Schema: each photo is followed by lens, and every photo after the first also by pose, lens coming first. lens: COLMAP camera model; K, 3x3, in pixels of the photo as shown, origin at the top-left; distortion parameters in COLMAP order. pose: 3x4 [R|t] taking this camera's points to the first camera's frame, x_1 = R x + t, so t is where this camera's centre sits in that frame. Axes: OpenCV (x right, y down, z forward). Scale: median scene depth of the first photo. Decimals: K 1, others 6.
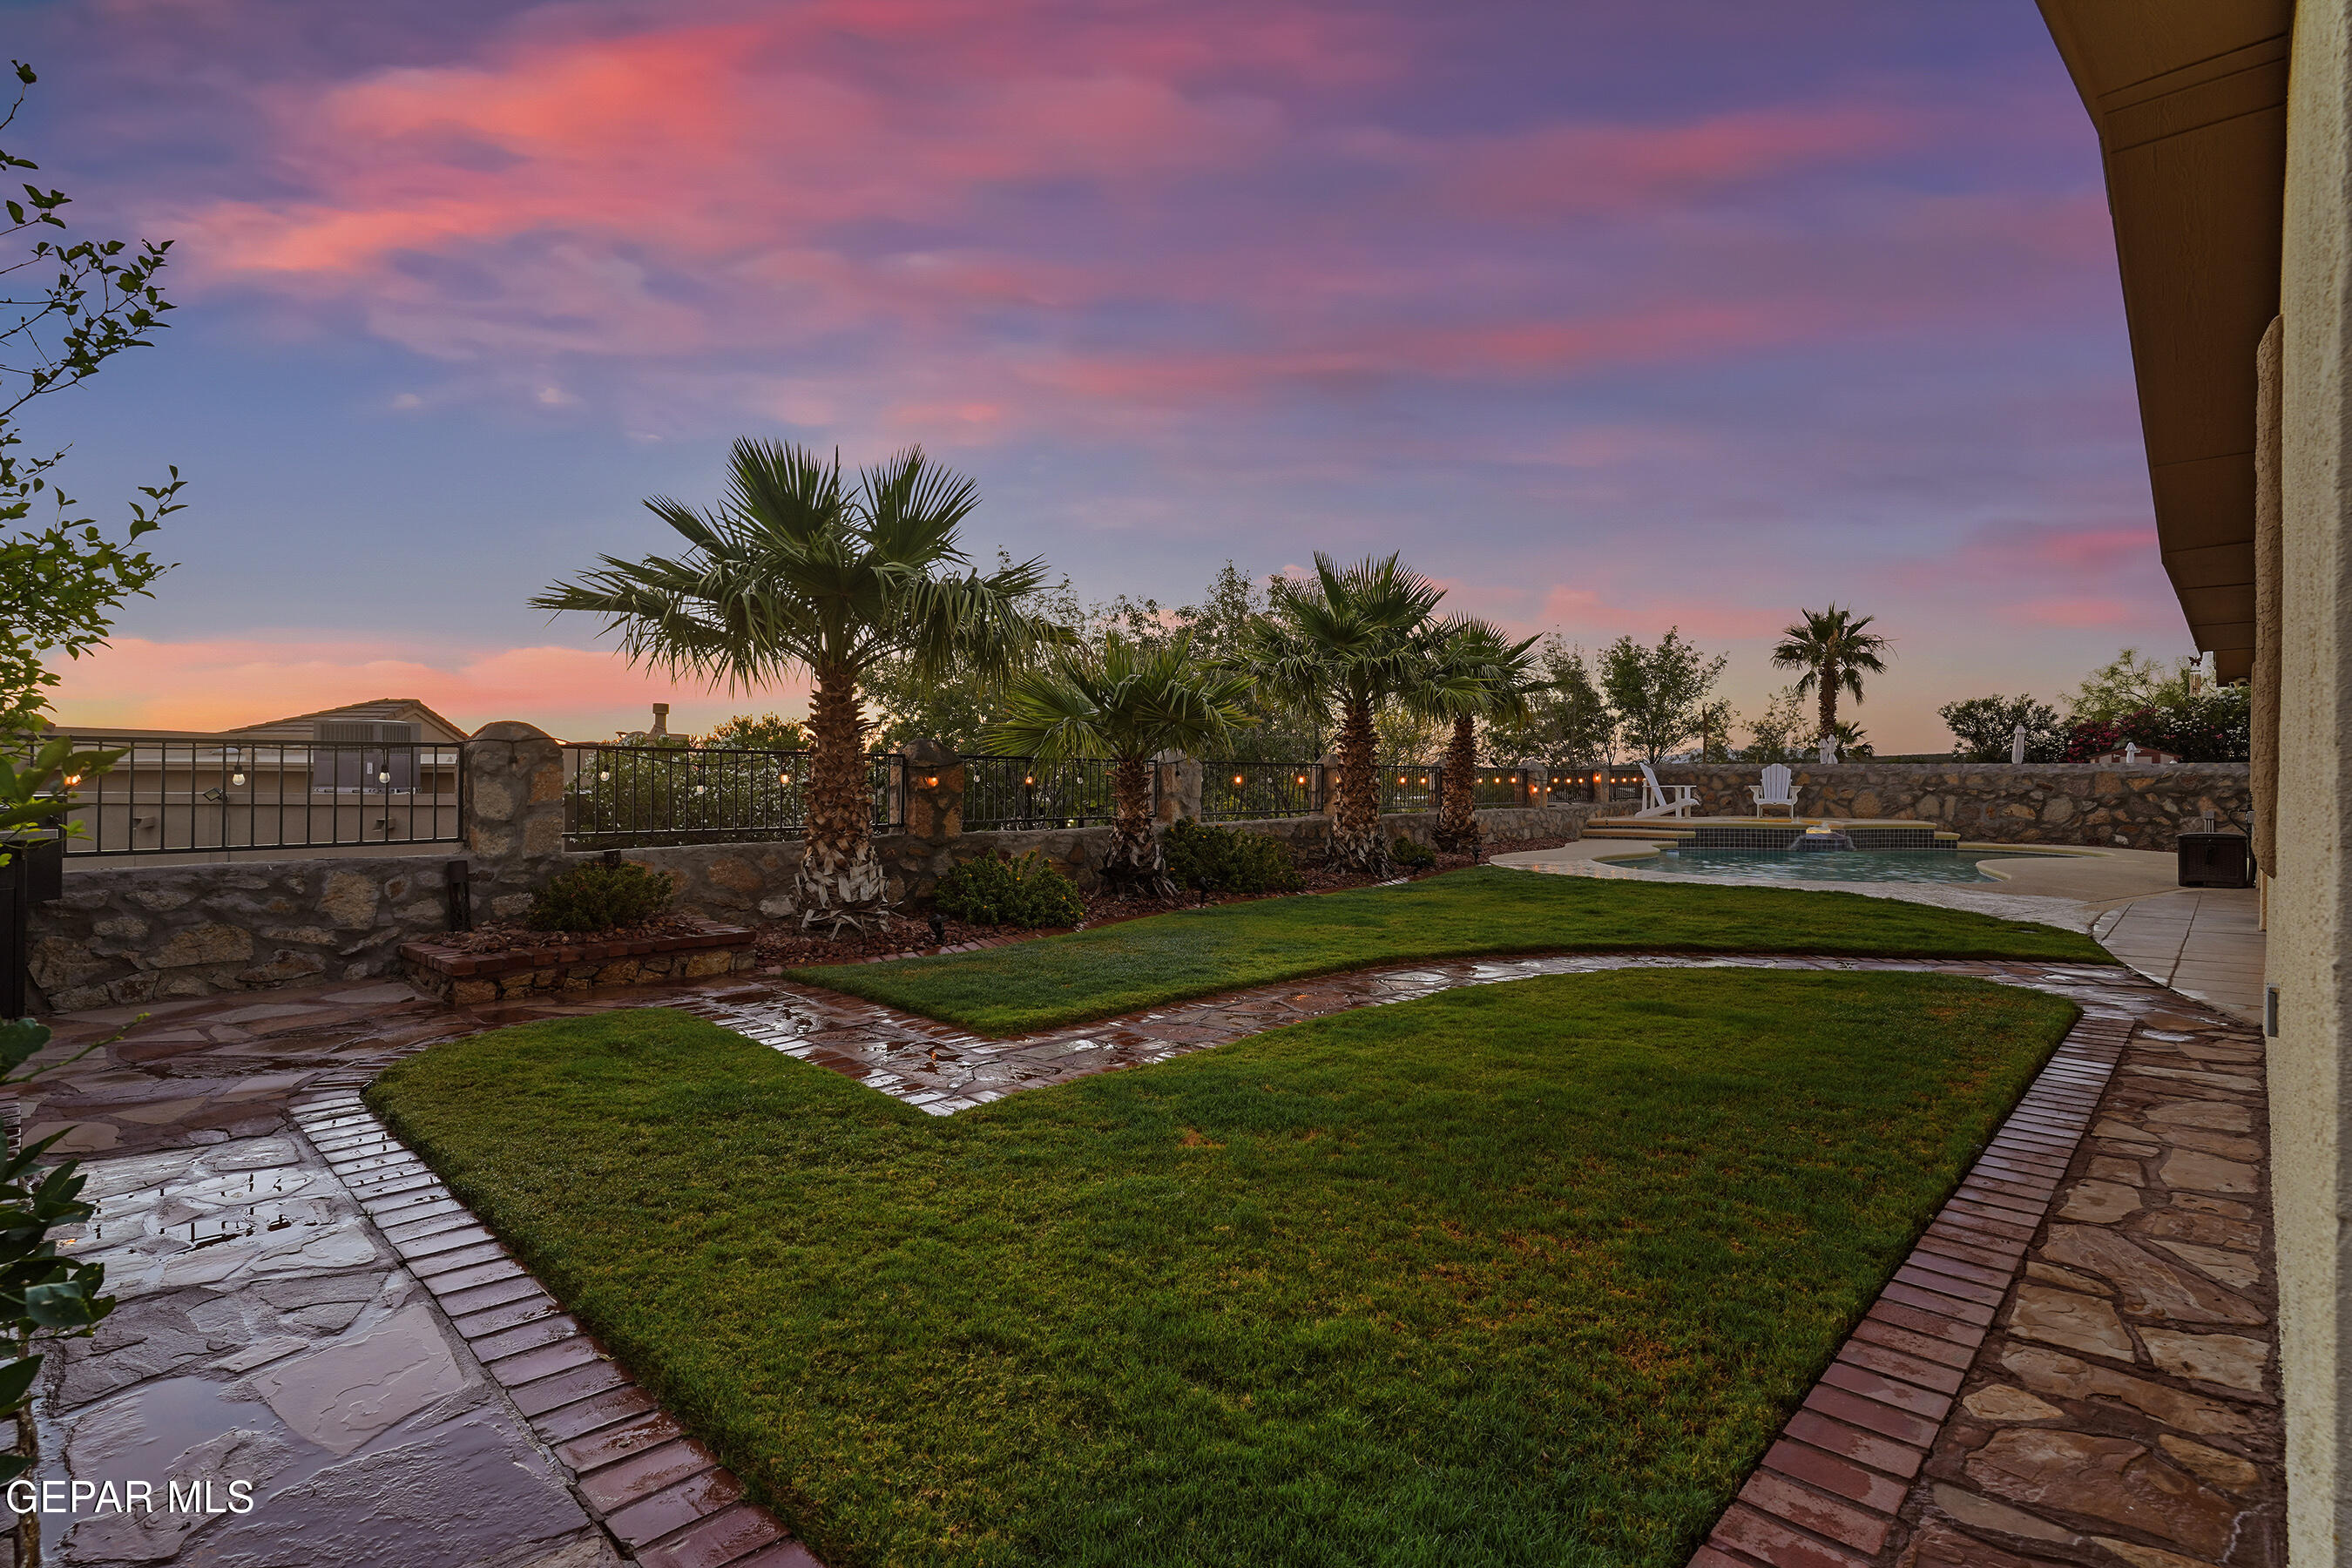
lens RADIAL K [[1118.9, 0, 1176.0], [0, 1118.9, 784.0], [0, 0, 1]] dist [-0.001335, -0.000061]
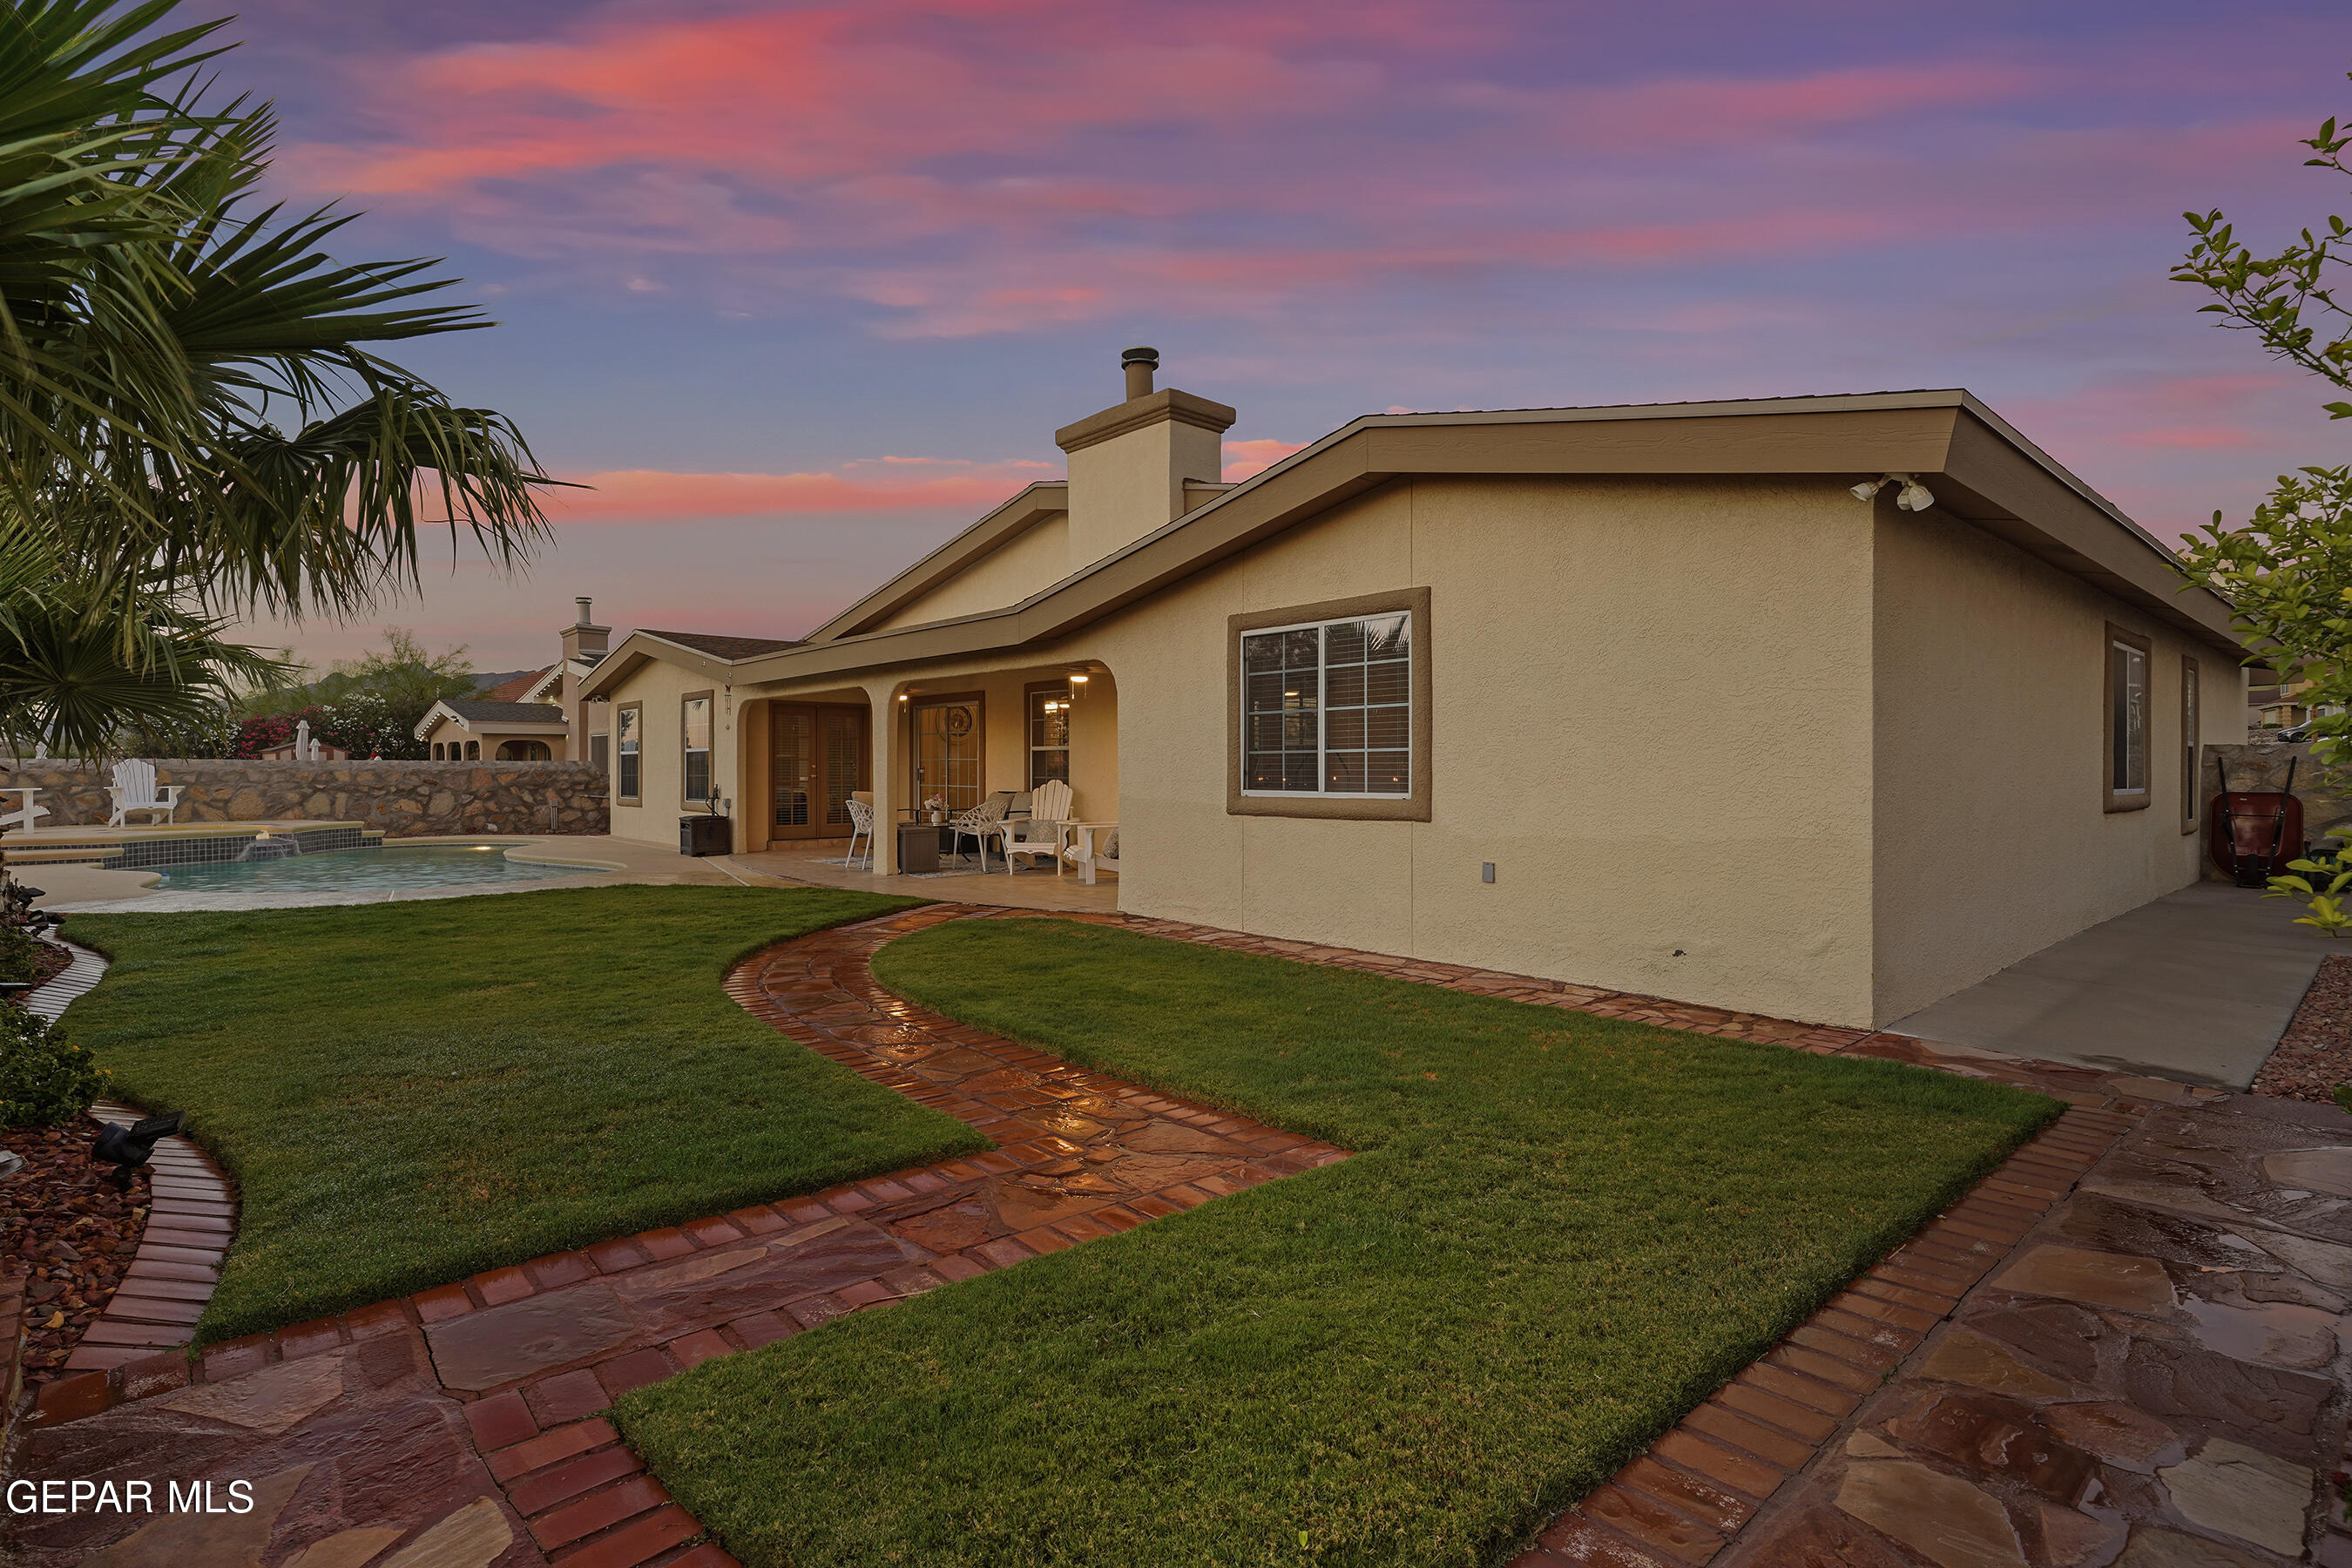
lens RADIAL K [[1118.9, 0, 1176.0], [0, 1118.9, 784.0], [0, 0, 1]] dist [-0.001335, -0.000061]
pose [[0.069328, -0.015946, 0.997467, -0.242271], [0.010282, 0.999831, 0.015269, -0.004963], [-0.997541, 0.009197, 0.069480, 0.210843]]
